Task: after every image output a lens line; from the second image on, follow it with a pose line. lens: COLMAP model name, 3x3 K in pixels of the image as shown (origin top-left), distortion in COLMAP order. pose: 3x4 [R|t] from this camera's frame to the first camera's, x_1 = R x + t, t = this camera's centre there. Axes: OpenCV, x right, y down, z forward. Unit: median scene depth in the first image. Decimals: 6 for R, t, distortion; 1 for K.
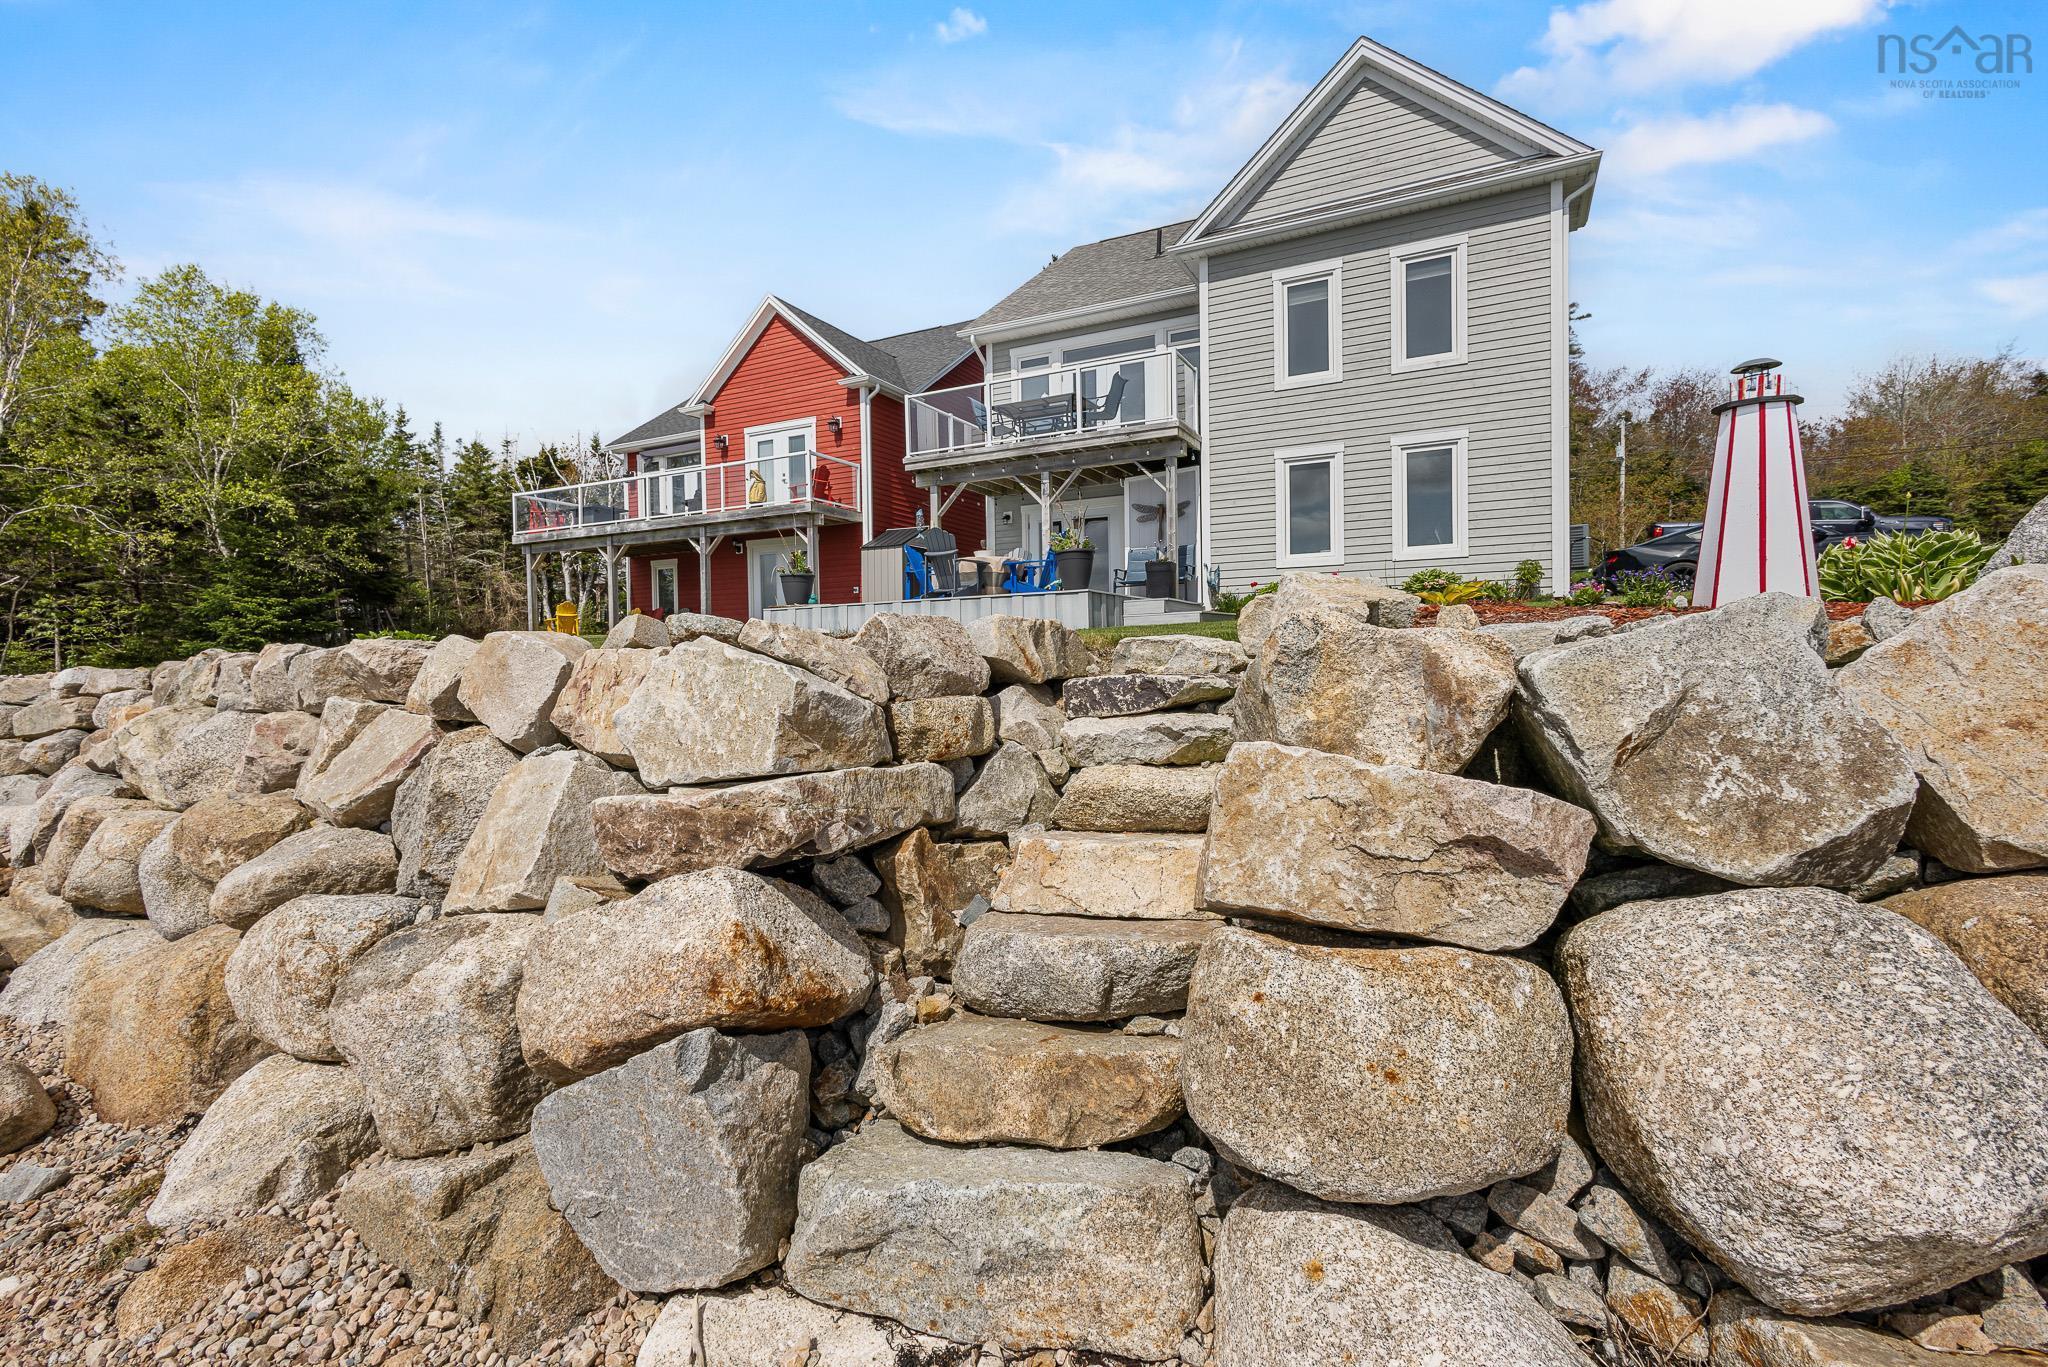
lens RADIAL K [[925.5, 0, 1024.0], [0, 925.5, 683.5], [0, 0, 1]] dist [0.001423, 0.000062]
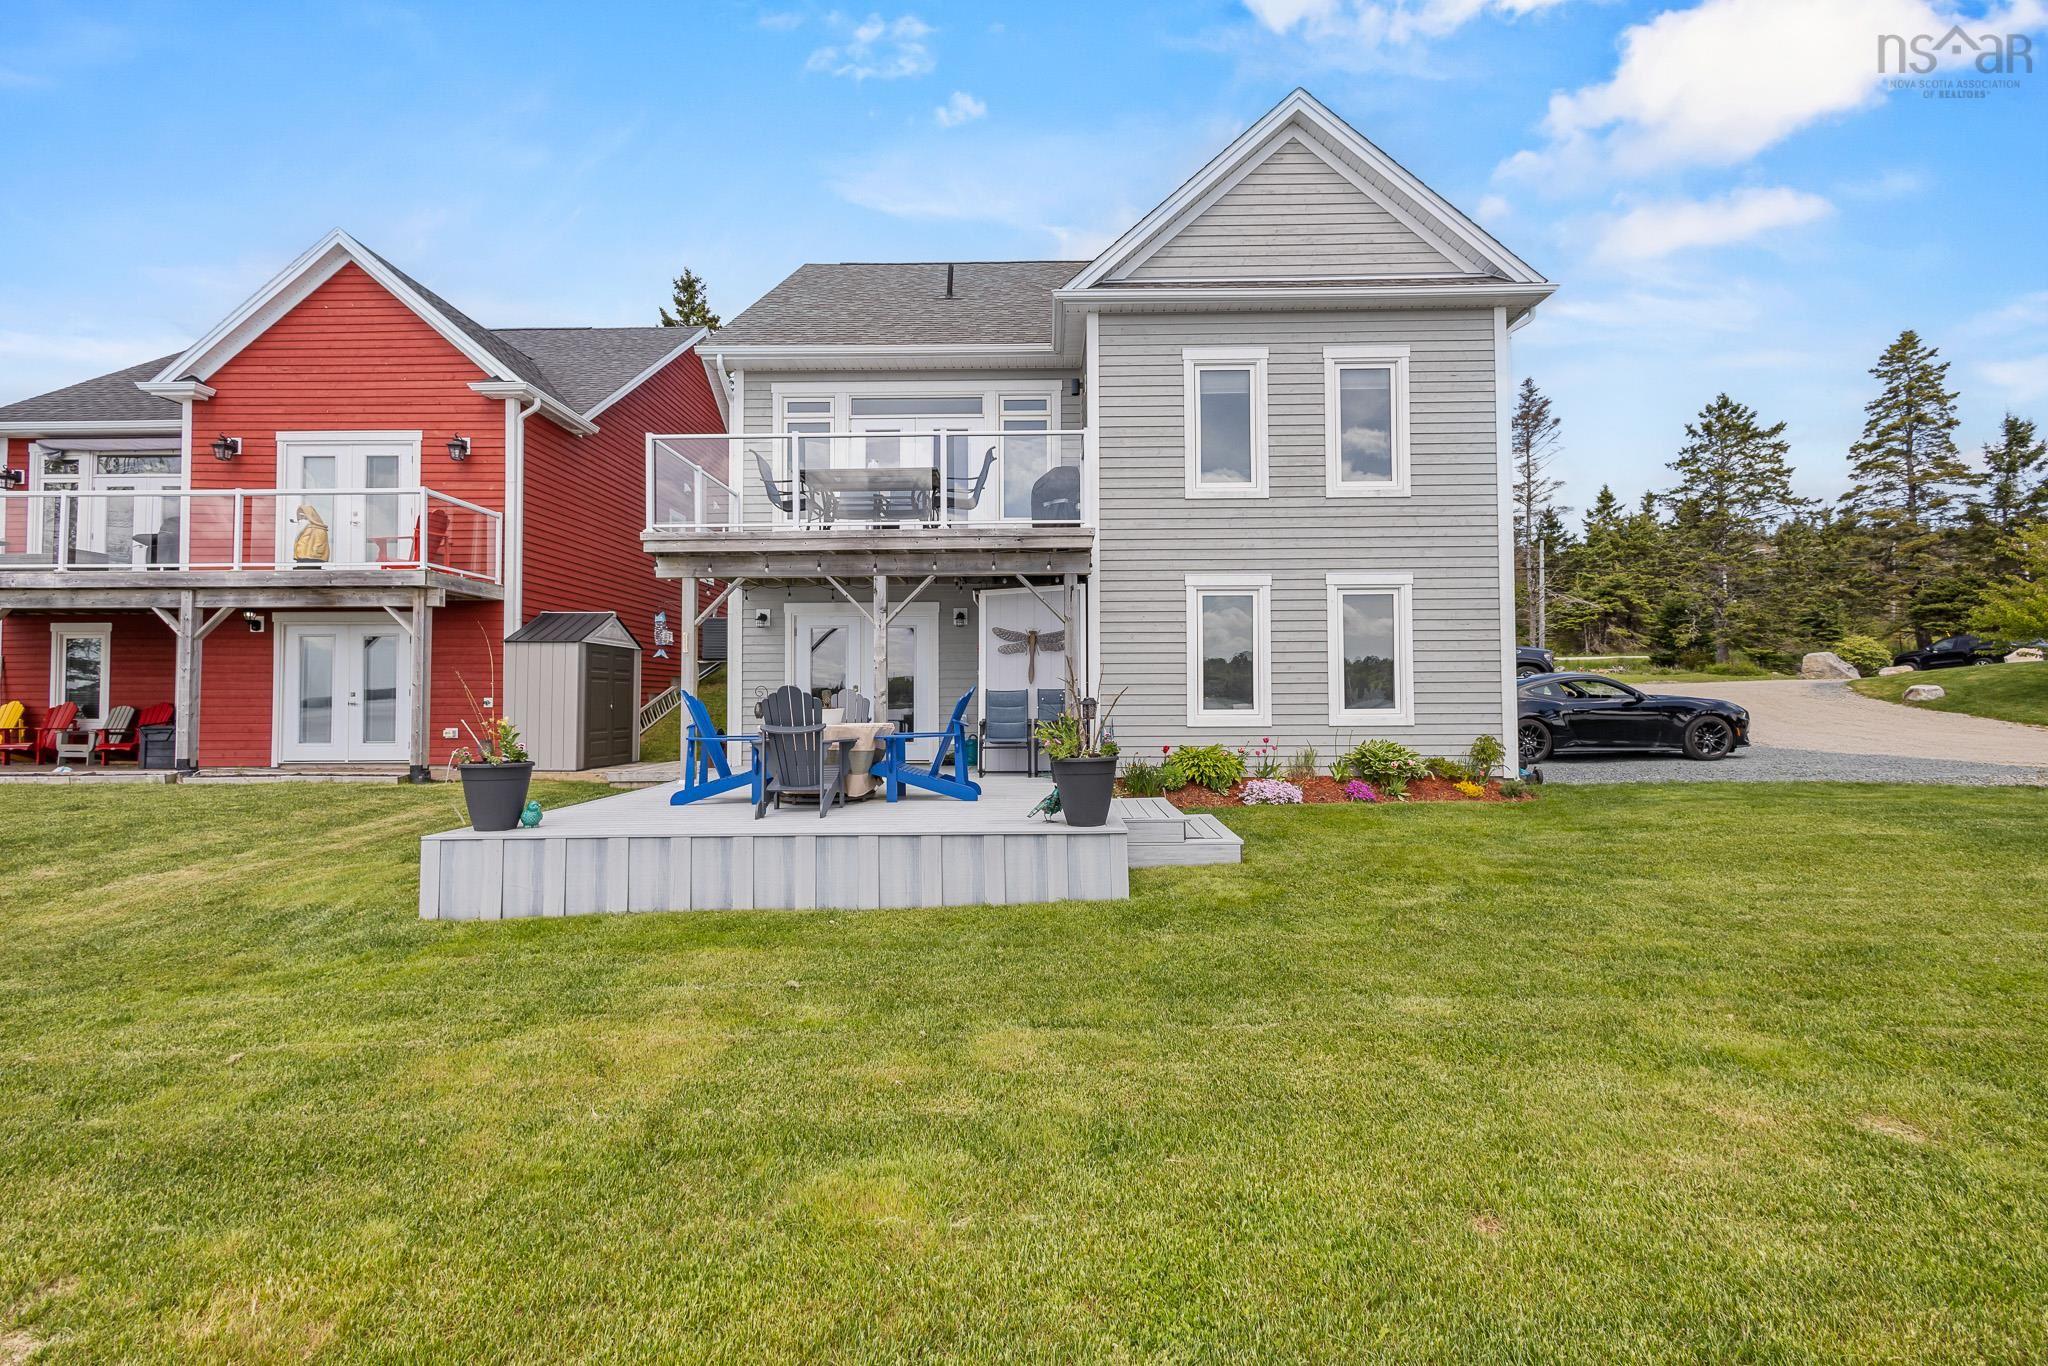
lens RADIAL K [[925.5, 0, 1024.0], [0, 925.5, 683.0], [0, 0, 1]] dist [0.001423, 0.000062]
pose [[0.900977, 0.024019, 0.433201, -0.147249], [-0.001968, 0.998682, -0.051280, -0.097549], [-0.433862, 0.045350, 0.899837, 0.294583]]
